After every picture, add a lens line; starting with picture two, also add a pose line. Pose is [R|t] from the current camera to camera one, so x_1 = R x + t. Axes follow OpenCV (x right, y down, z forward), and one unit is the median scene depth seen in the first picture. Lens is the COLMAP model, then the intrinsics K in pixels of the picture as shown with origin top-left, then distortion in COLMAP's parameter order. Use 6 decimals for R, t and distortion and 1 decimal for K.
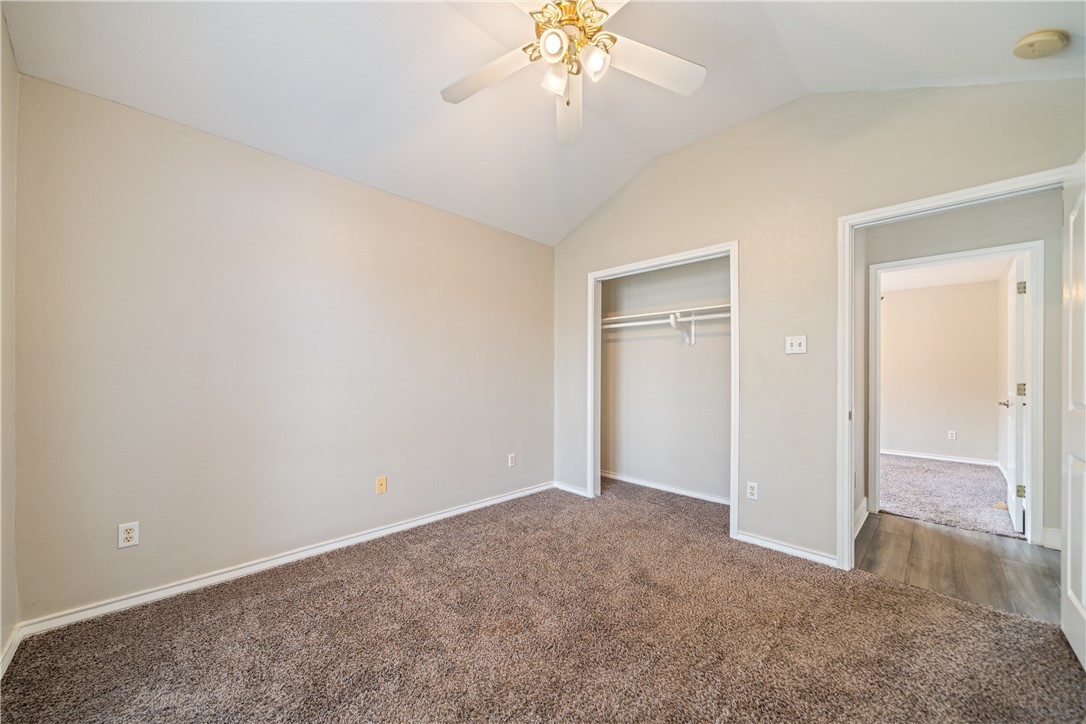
lens RADIAL K [[404.0, 0, 527.7], [0, 404.0, 368.0], [0, 0, 1]] dist [-0.000374, -0.000059]
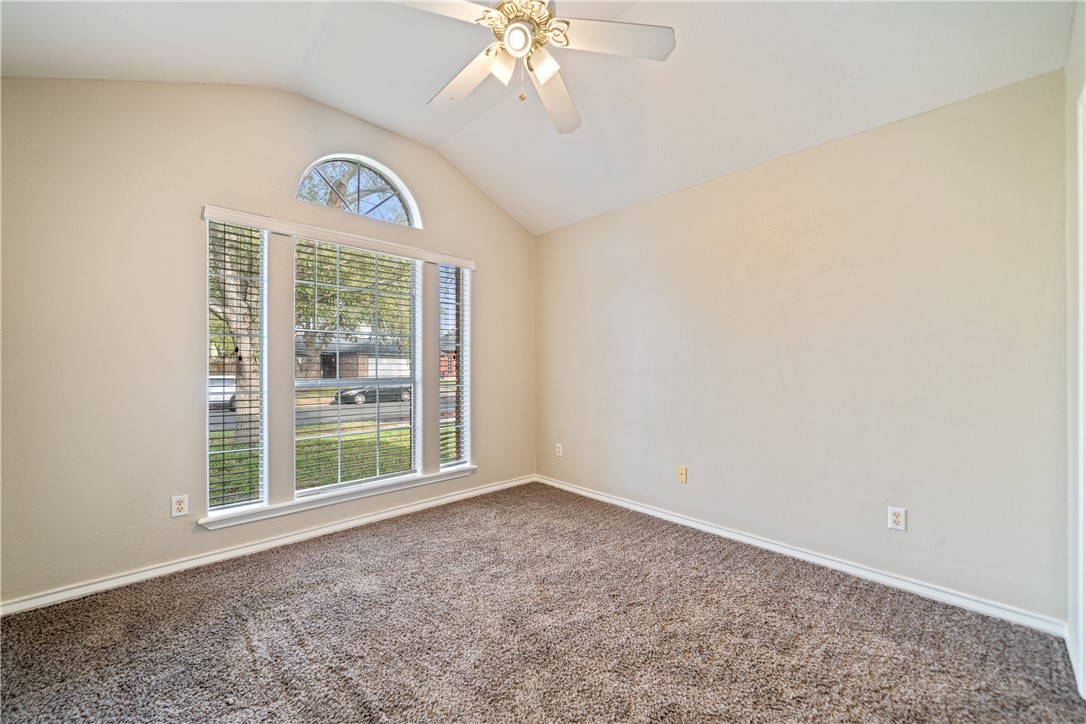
lens RADIAL K [[409.5, 0, 542.3], [0, 409.5, 359.4], [0, 0, 1]] dist [-0.000244, 0.000133]
pose [[0.005899, -0.017405, -0.999831, 0.940054], [0.014107, 0.999750, -0.017320, 0.011964], [0.999883, -0.014002, 0.006143, 0.876107]]
